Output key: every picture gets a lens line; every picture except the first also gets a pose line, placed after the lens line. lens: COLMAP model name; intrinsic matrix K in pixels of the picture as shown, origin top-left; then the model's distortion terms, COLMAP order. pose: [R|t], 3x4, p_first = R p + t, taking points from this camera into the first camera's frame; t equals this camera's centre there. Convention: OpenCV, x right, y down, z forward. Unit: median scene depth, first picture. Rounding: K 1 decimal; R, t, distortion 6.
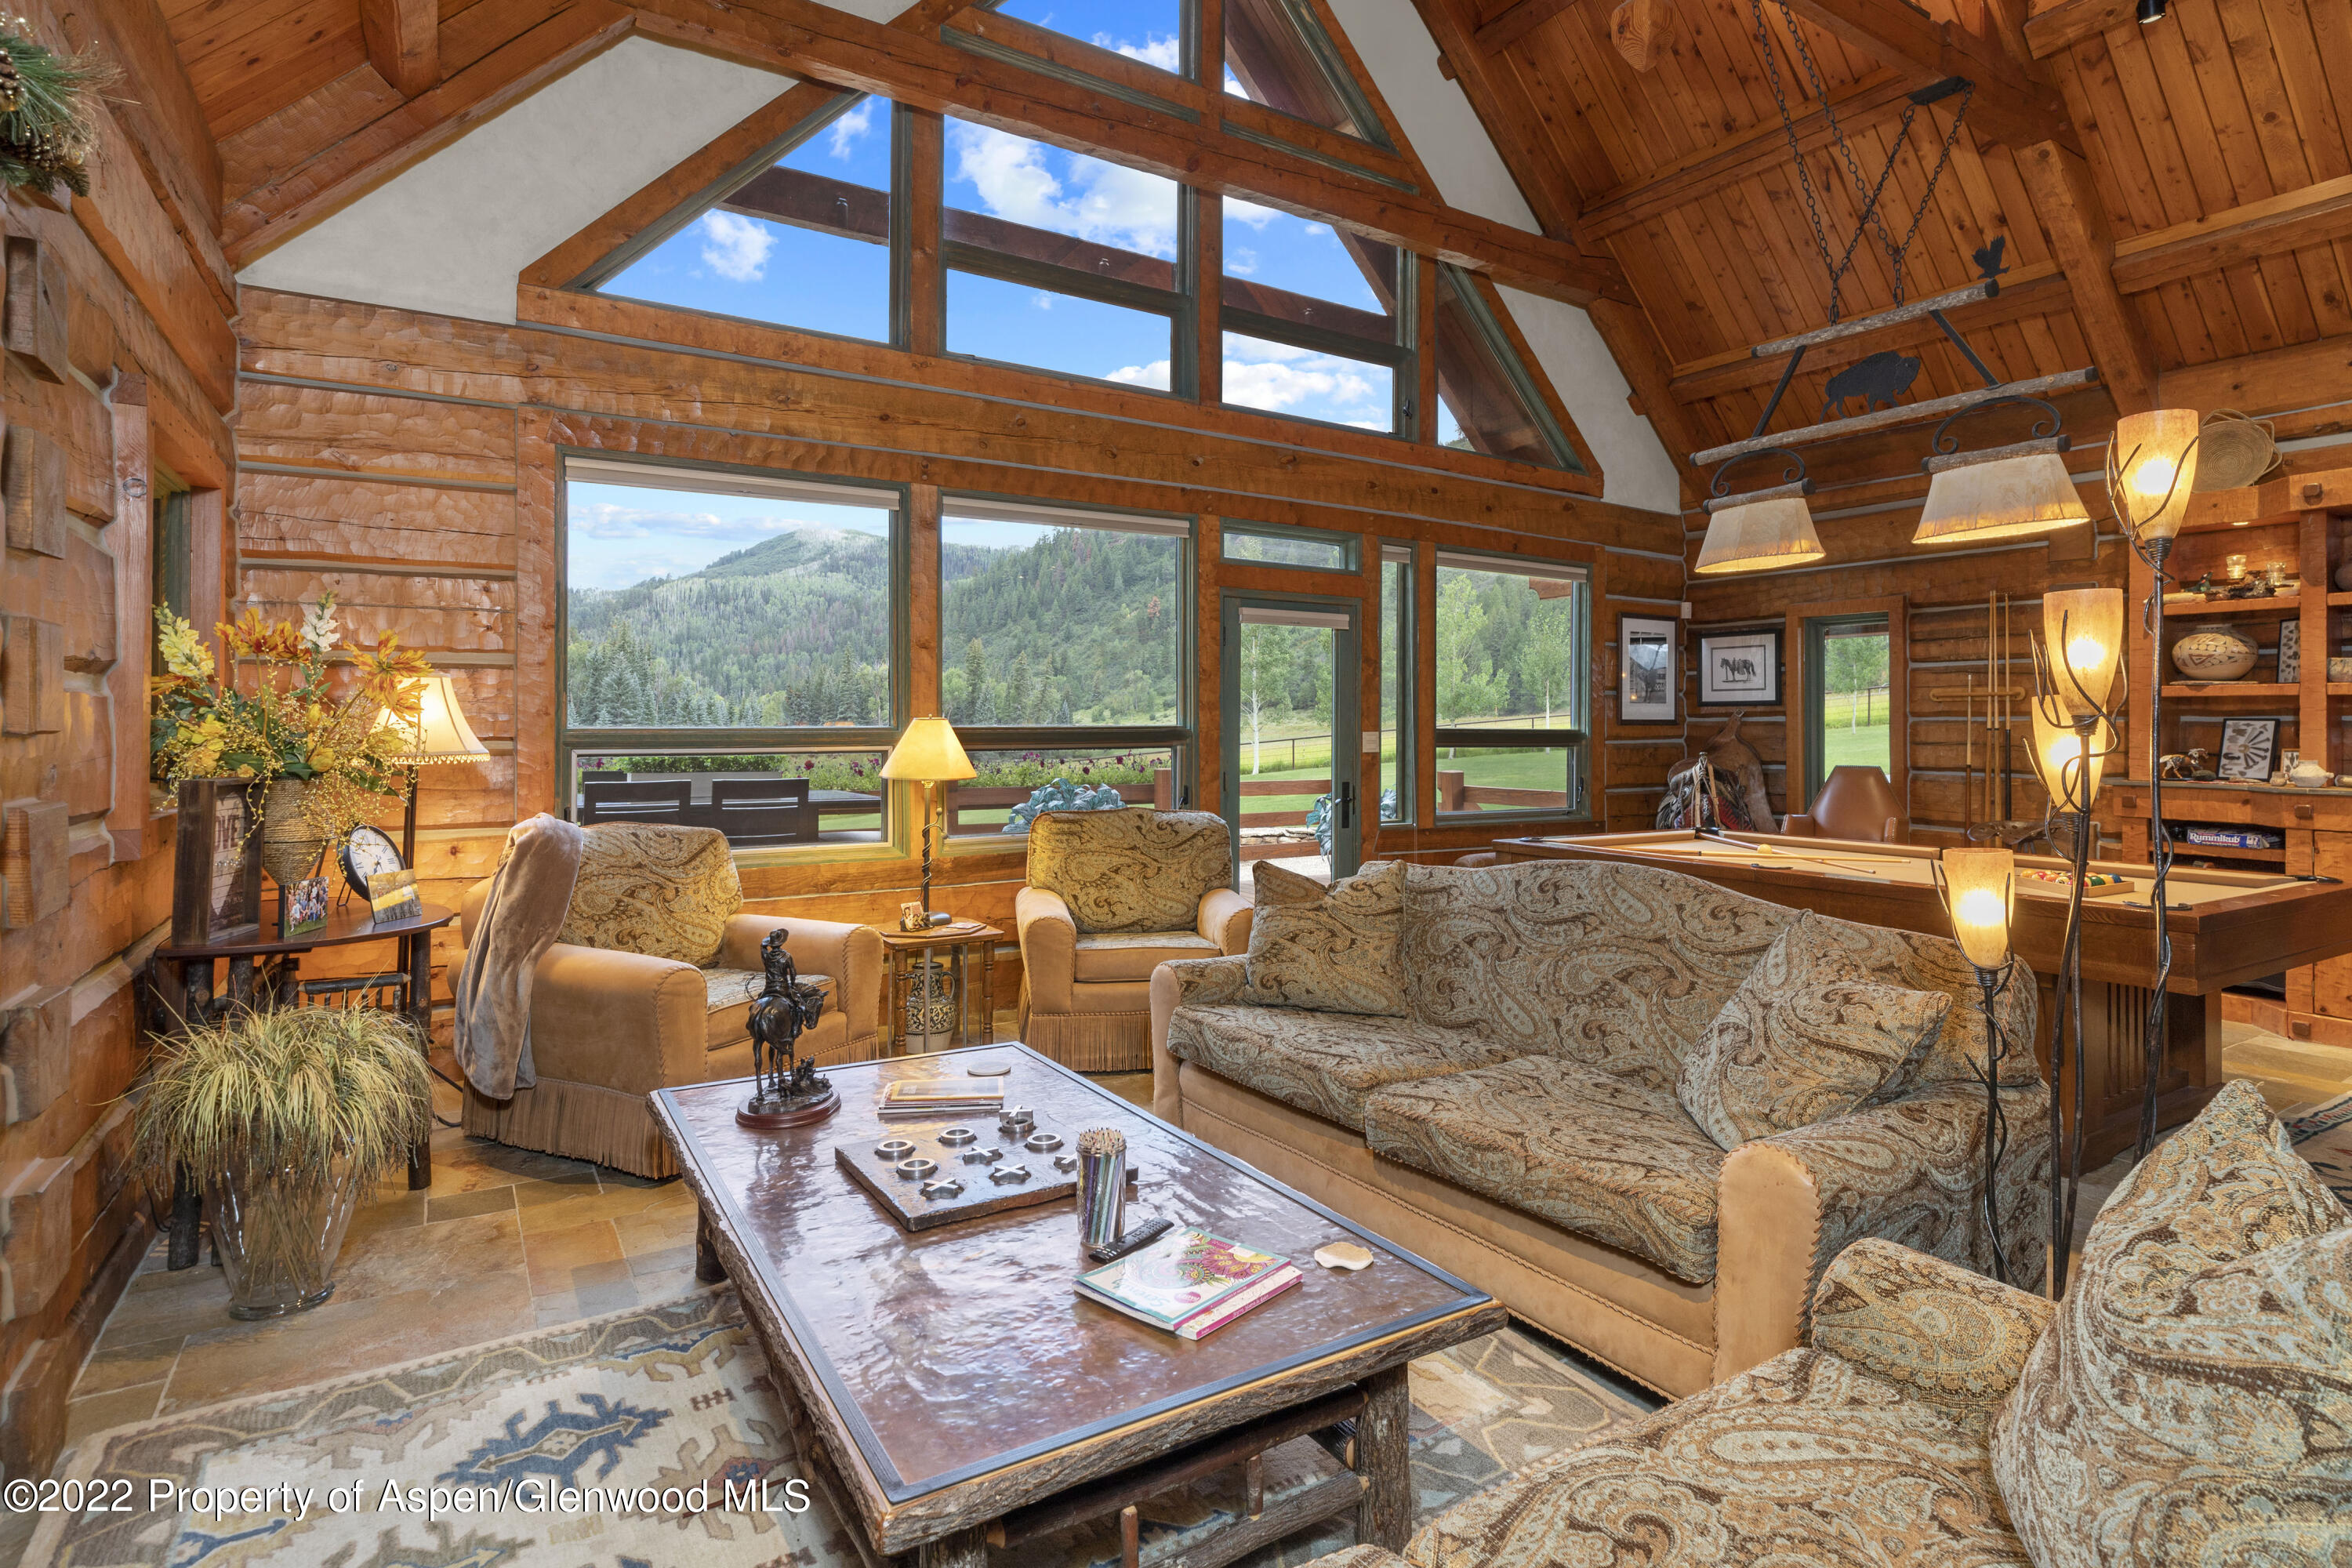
lens RADIAL K [[1223.3, 0, 1260.7], [0, 1223.3, 714.6], [0, 0, 1]] dist [-0.001344, -0.001676]
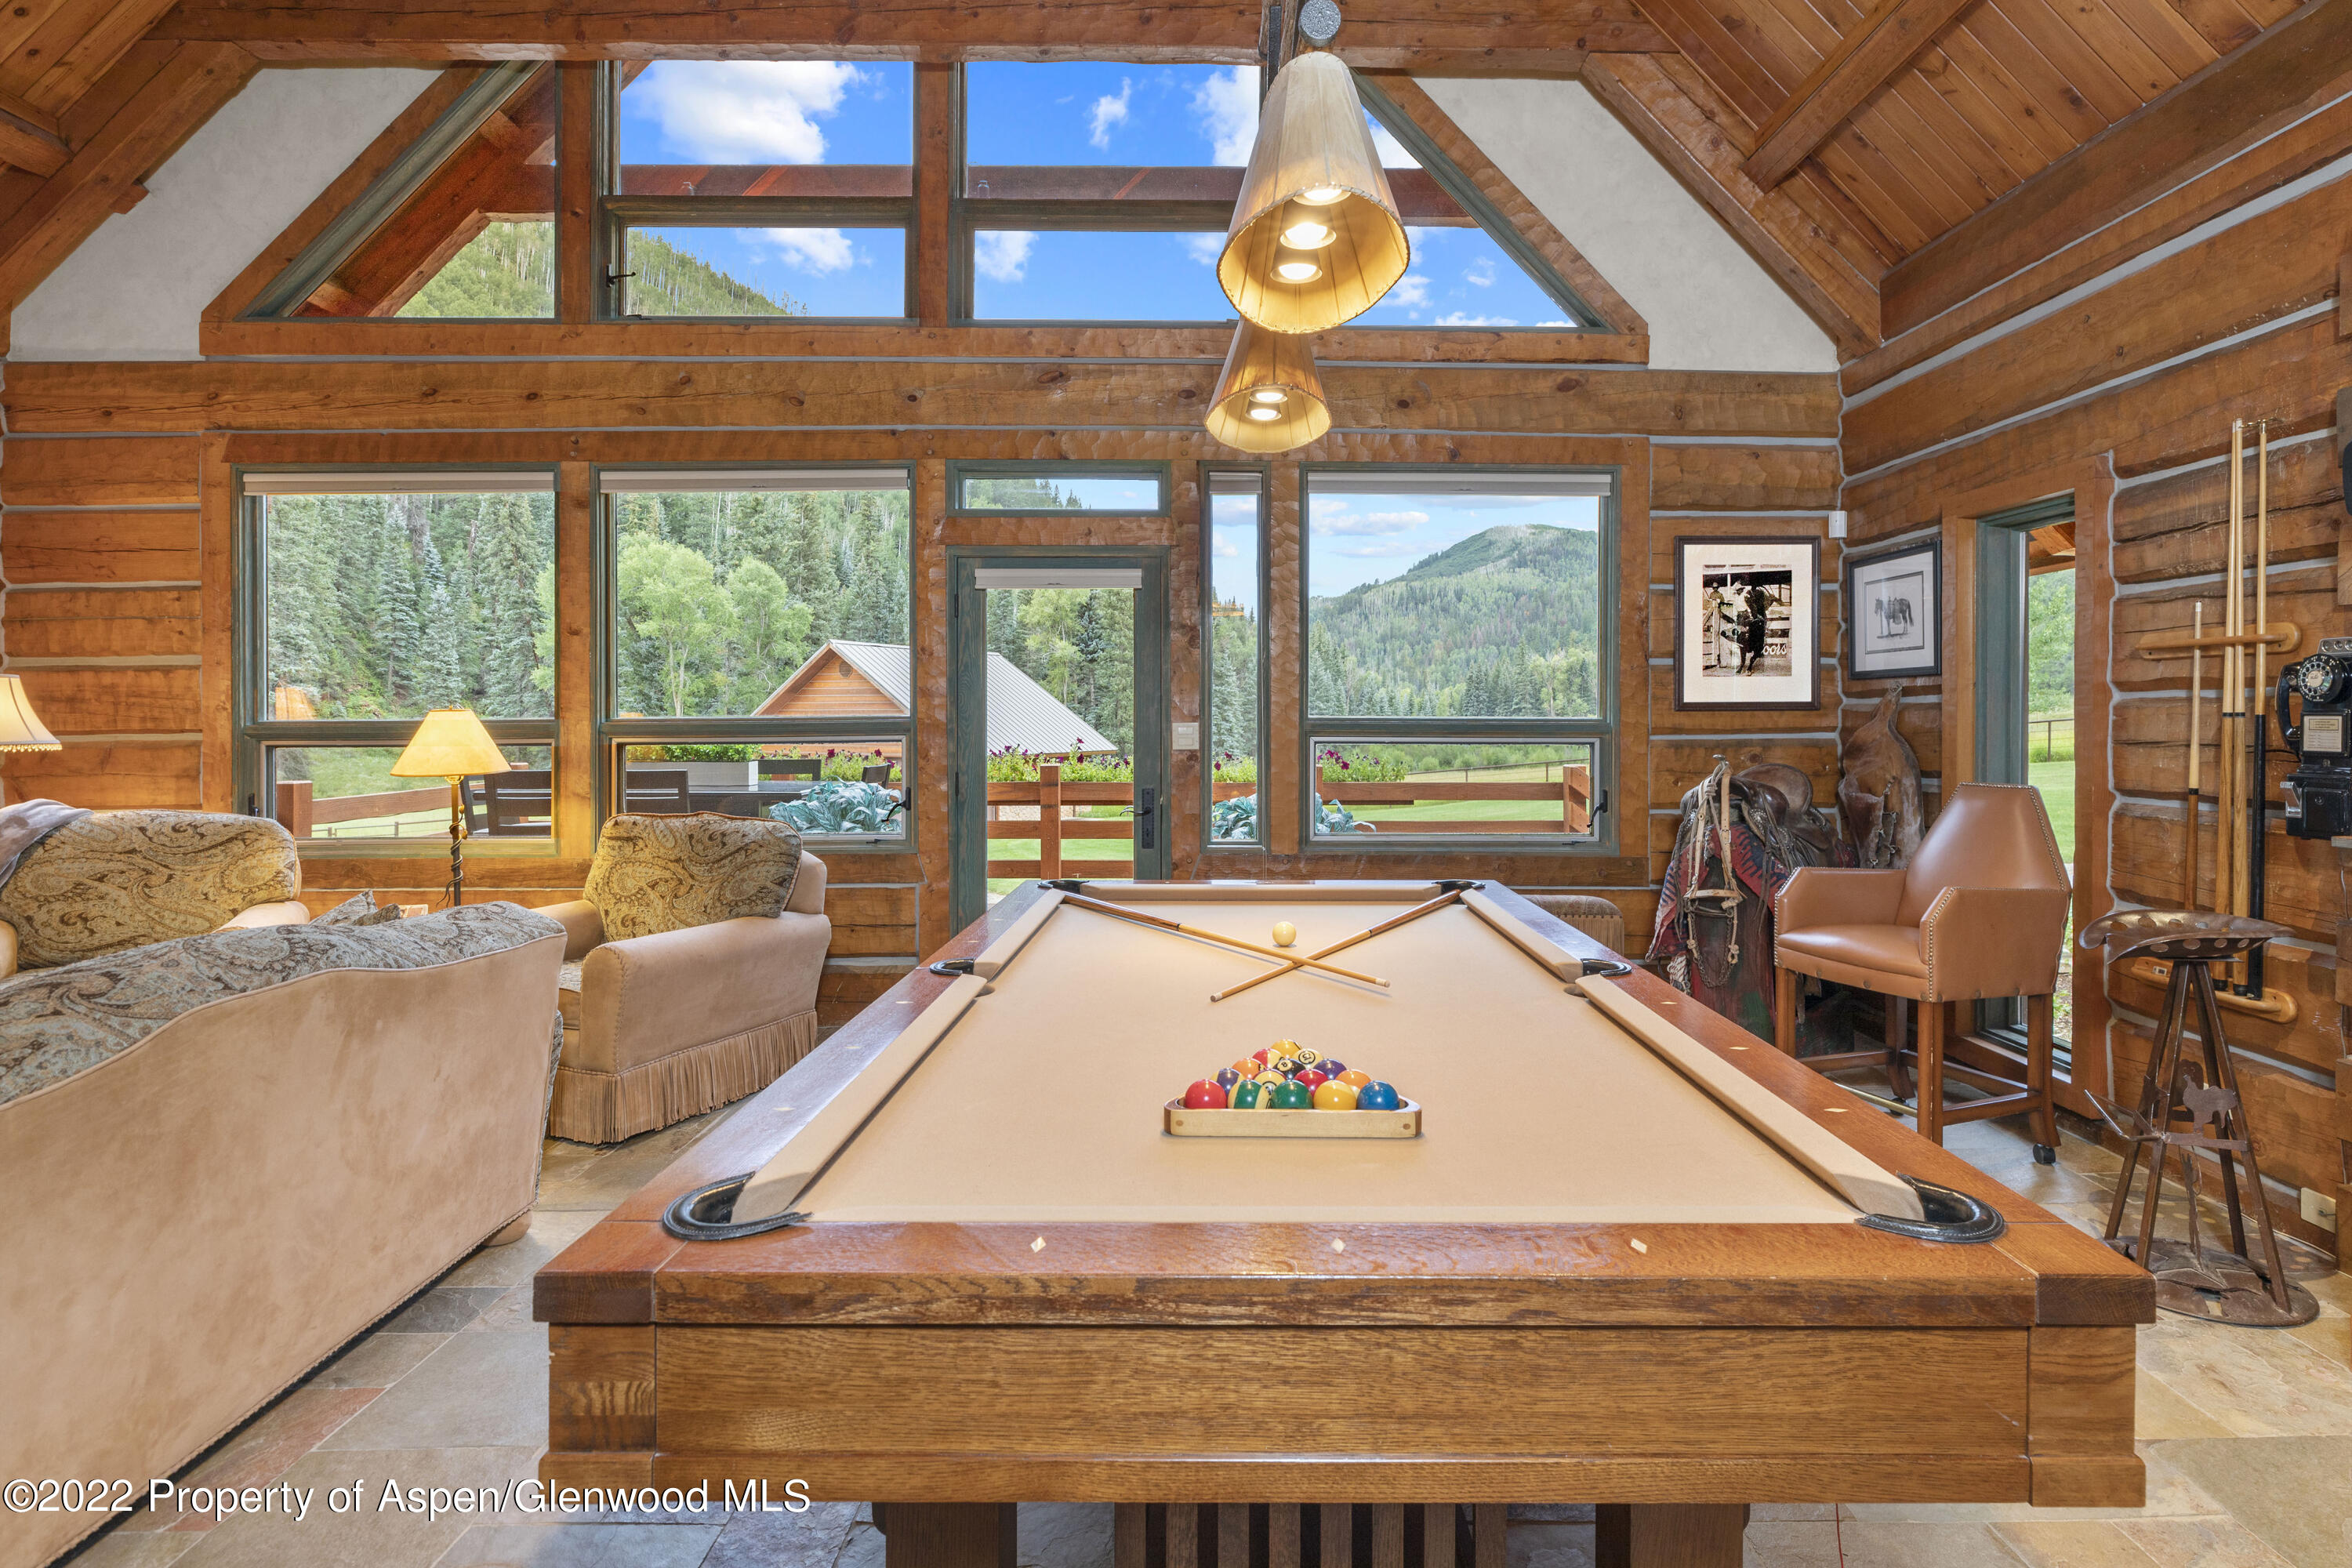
lens RADIAL K [[1223.3, 0, 1218.1], [0, 1223.3, 731.6], [0, 0, 1]] dist [-0.001344, -0.001676]
pose [[0.836945, 0.002313, -0.547282, 0.566132], [0.009314, 0.999786, 0.018469, 0.006927], [0.547208, -0.020555, 0.836744, 0.409574]]
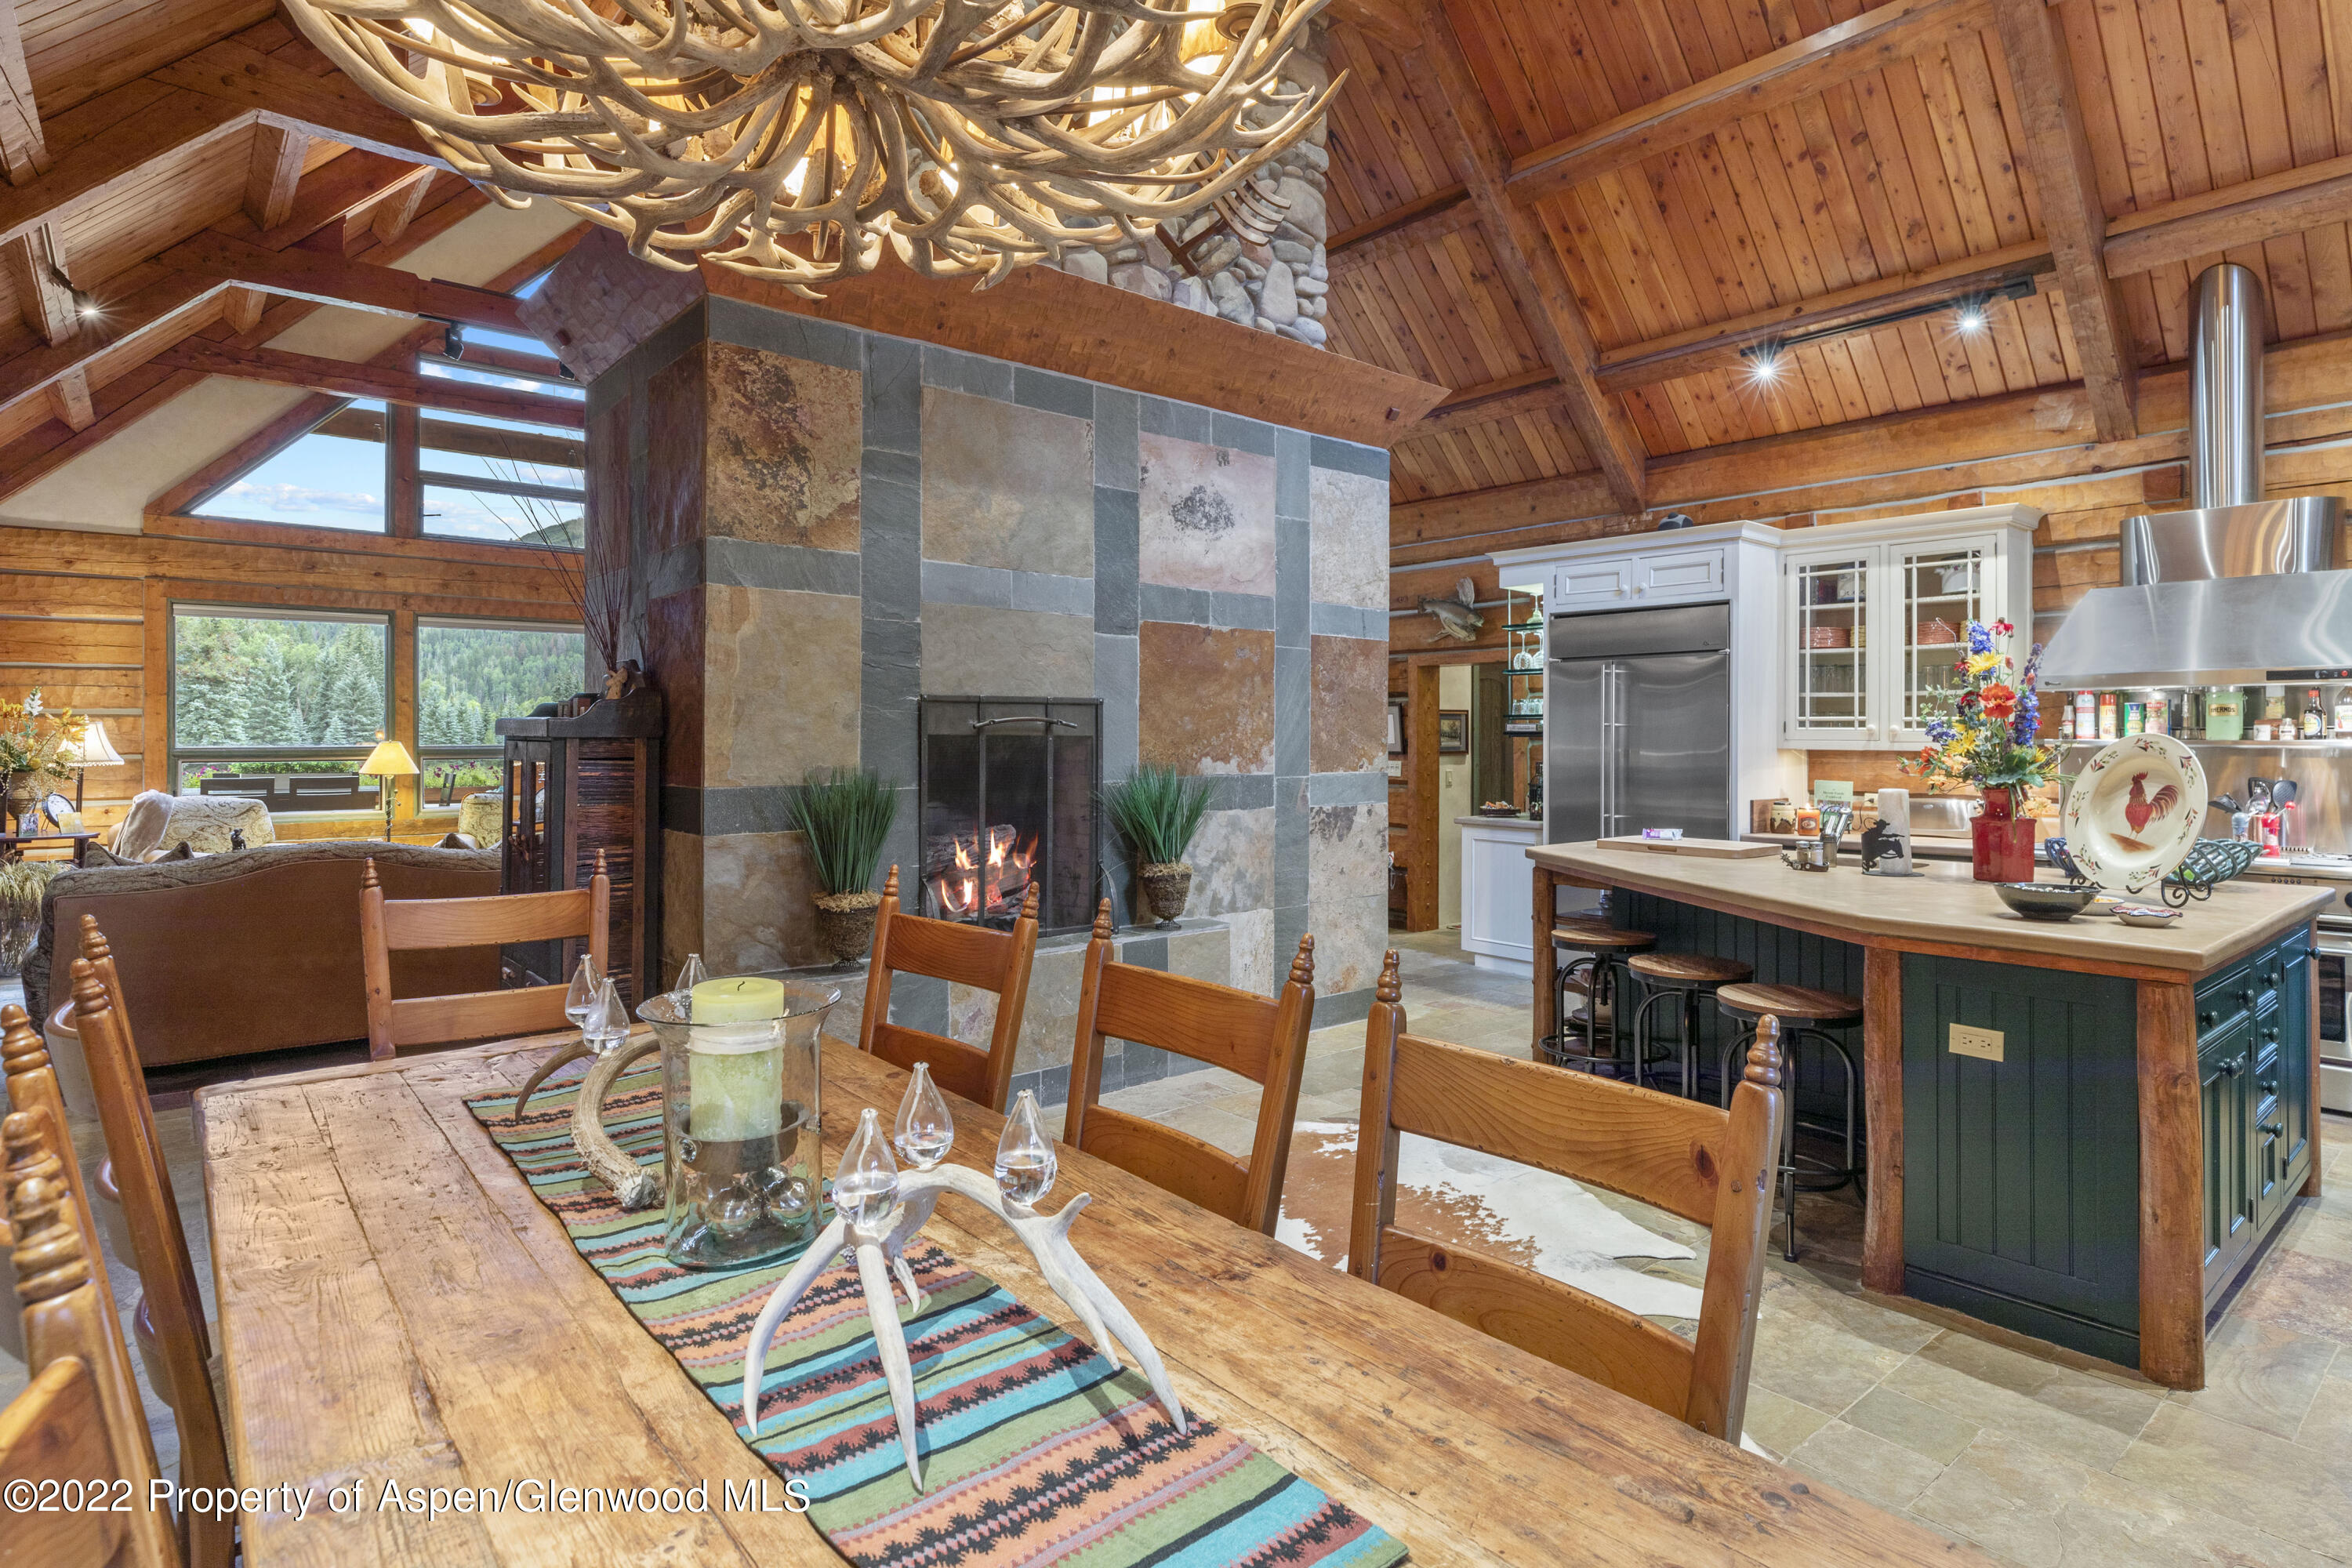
lens RADIAL K [[1243.6, 0, 1250.7], [0, 1243.6, 740.6], [0, 0, 1]] dist [-0.000056, -0.000530]
pose [[0.990450, 0.002903, 0.137839, 0.597914], [-0.004625, 0.999915, 0.012174, -0.022739], [-0.137792, -0.012695, 0.990380, -0.829764]]
